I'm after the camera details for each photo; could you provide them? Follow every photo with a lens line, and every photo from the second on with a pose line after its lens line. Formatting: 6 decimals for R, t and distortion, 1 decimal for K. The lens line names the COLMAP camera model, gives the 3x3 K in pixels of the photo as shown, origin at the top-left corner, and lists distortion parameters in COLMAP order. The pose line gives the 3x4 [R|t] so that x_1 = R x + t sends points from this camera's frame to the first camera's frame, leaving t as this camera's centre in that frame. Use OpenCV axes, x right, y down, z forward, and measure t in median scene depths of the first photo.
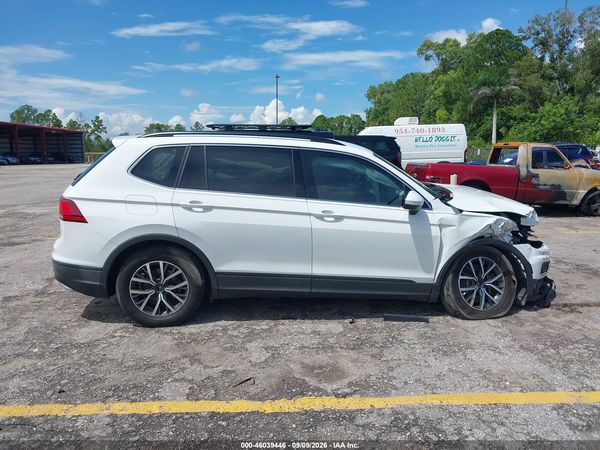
lens RADIAL K [[476.8, 0, 296.3], [0, 476.8, 224.2], [0, 0, 1]] dist [0.010812, -0.019391]
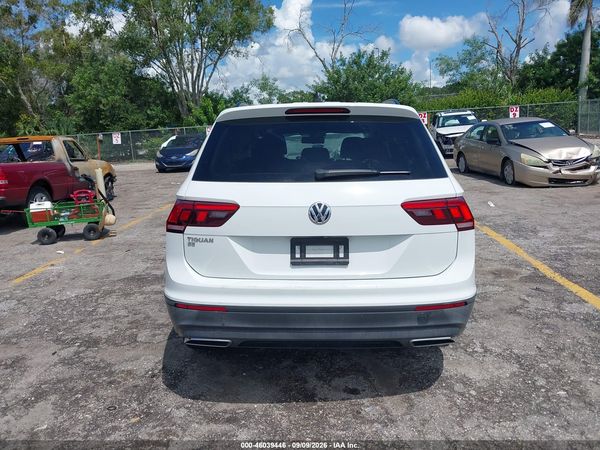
lens RADIAL K [[476.8, 0, 290.5], [0, 476.8, 226.1], [0, 0, 1]] dist [0.010812, -0.019391]
pose [[0.110375, -0.200895, 0.973375, -1.101385], [0.205993, 0.962717, 0.175337, -0.168023], [-0.972309, 0.181156, 0.147642, 1.096366]]
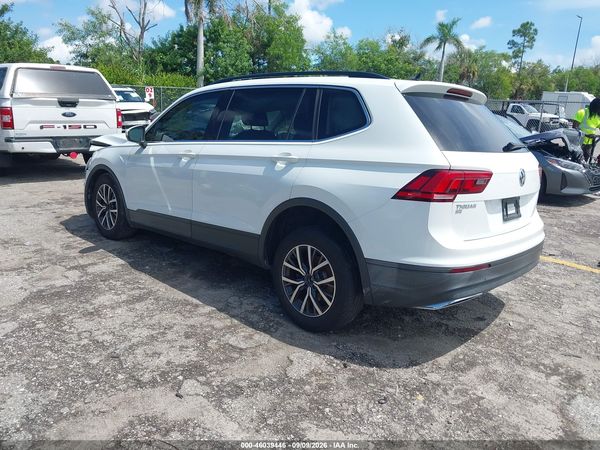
lens RADIAL K [[476.8, 0, 302.5], [0, 476.8, 227.6], [0, 0, 1]] dist [0.010812, -0.019391]
pose [[-0.660262, -0.211707, 0.720579, -0.856487], [0.076166, 0.935626, 0.344678, -0.281693], [-0.747163, 0.282461, -0.601633, 1.860012]]
